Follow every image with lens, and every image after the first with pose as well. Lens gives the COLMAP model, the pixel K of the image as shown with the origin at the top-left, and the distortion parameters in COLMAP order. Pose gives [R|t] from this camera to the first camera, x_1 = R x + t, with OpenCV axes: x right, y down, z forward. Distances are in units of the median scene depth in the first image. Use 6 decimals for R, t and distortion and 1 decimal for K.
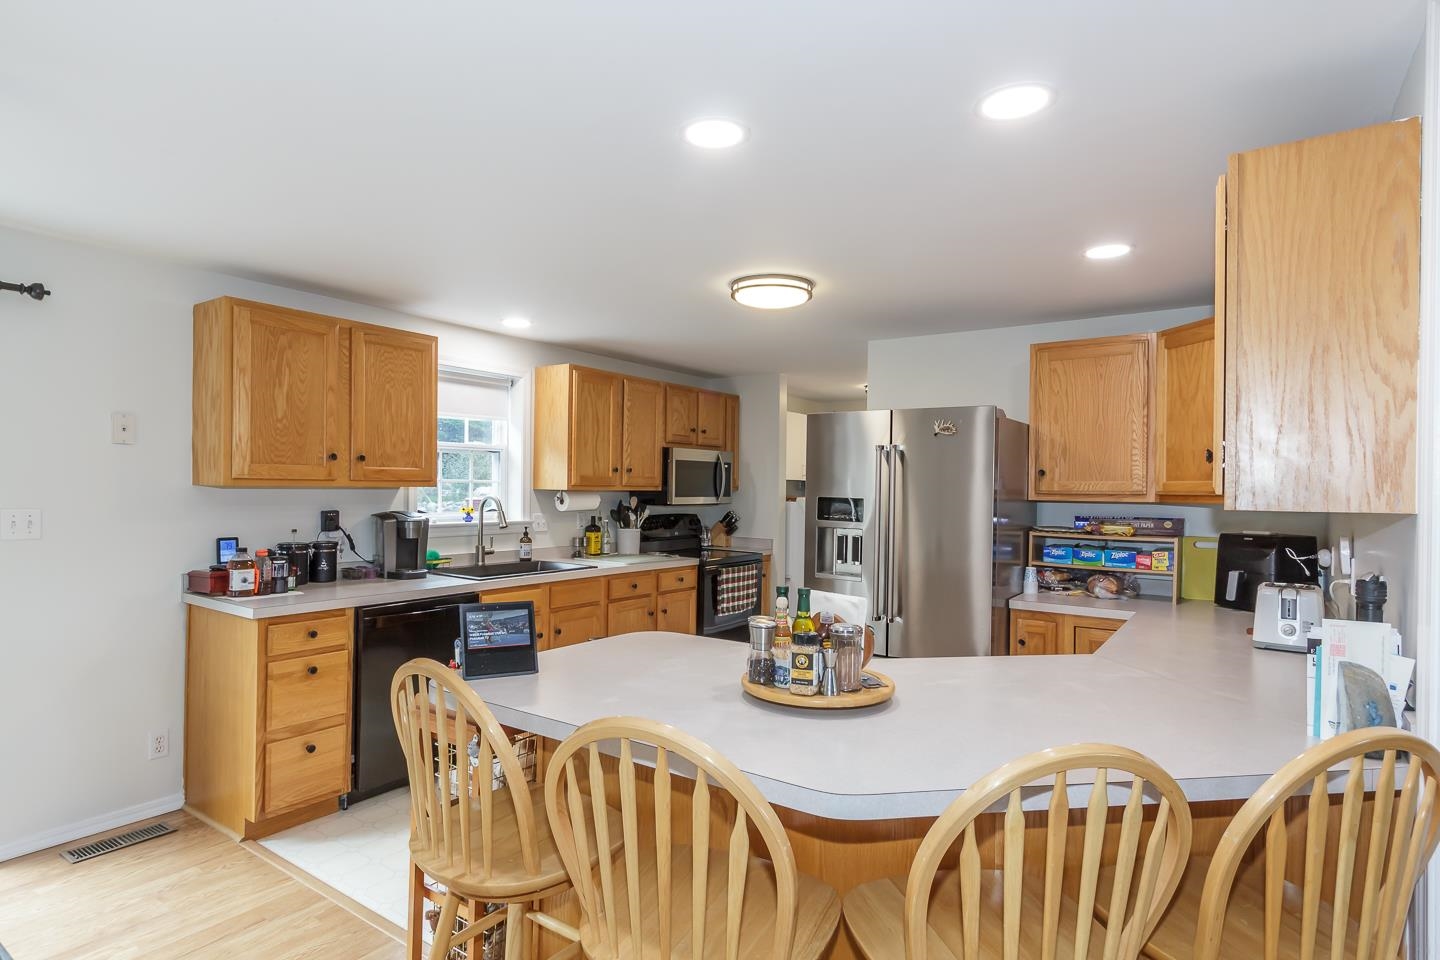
lens RADIAL K [[783.5, 0, 720.0], [0, 783.5, 480.0], [0, 0, 1]] dist [-0.000899, 0.000080]
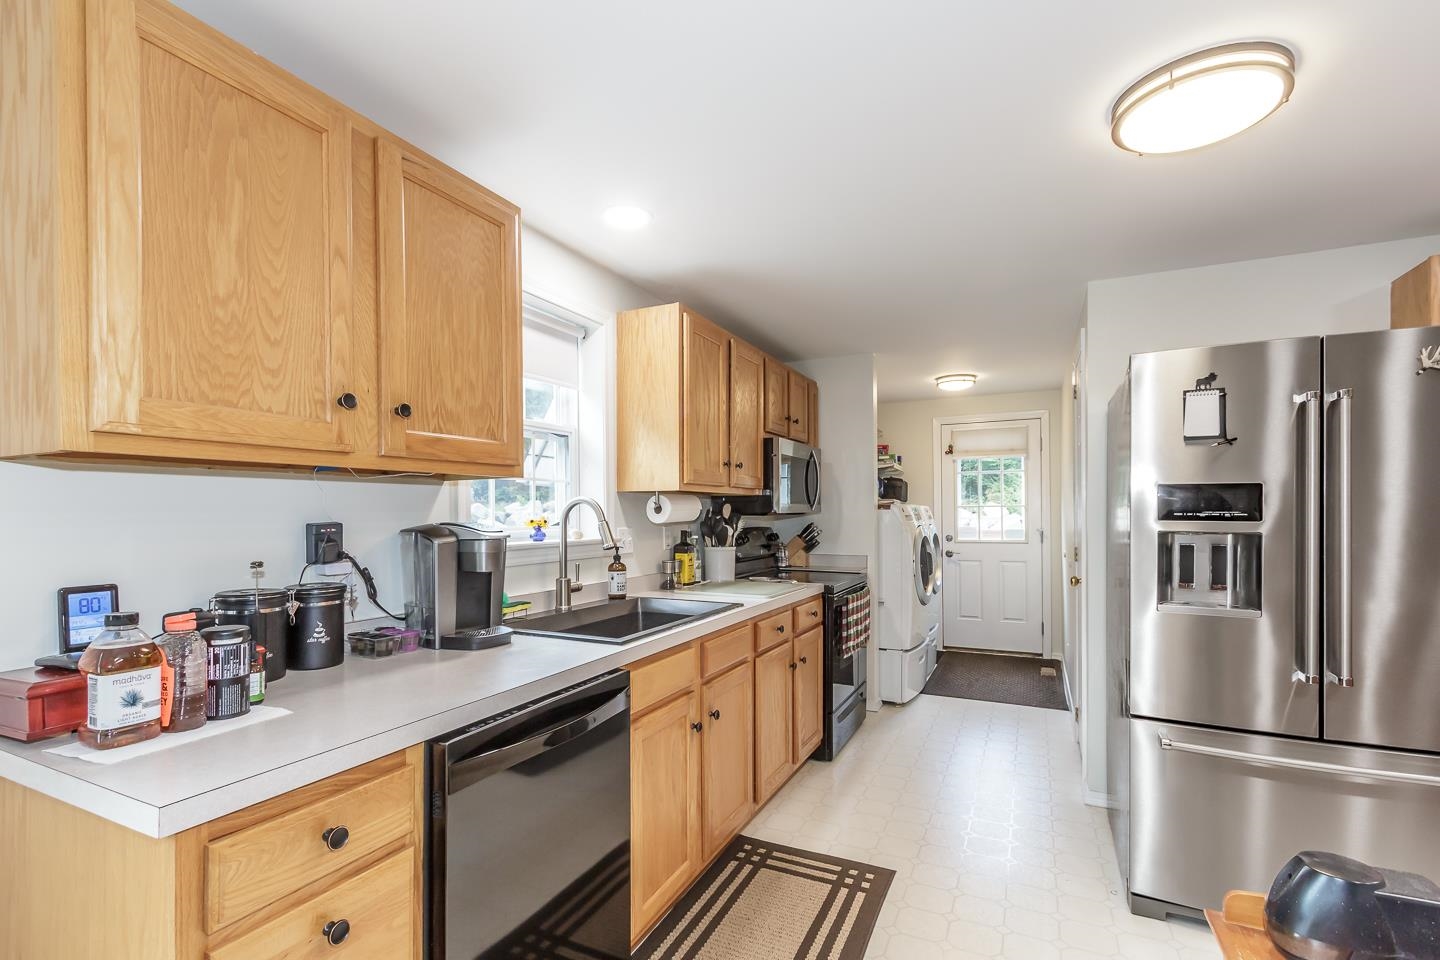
lens RADIAL K [[665.4, 0, 714.7], [0, 665.4, 506.6], [0, 0, 1]] dist [-0.004664, -0.000597]
pose [[0.987036, -0.017145, 0.159579, -0.310908], [0.017058, 0.999853, 0.001917, 0.031446], [-0.159589, 0.000830, 0.987183, 0.524845]]
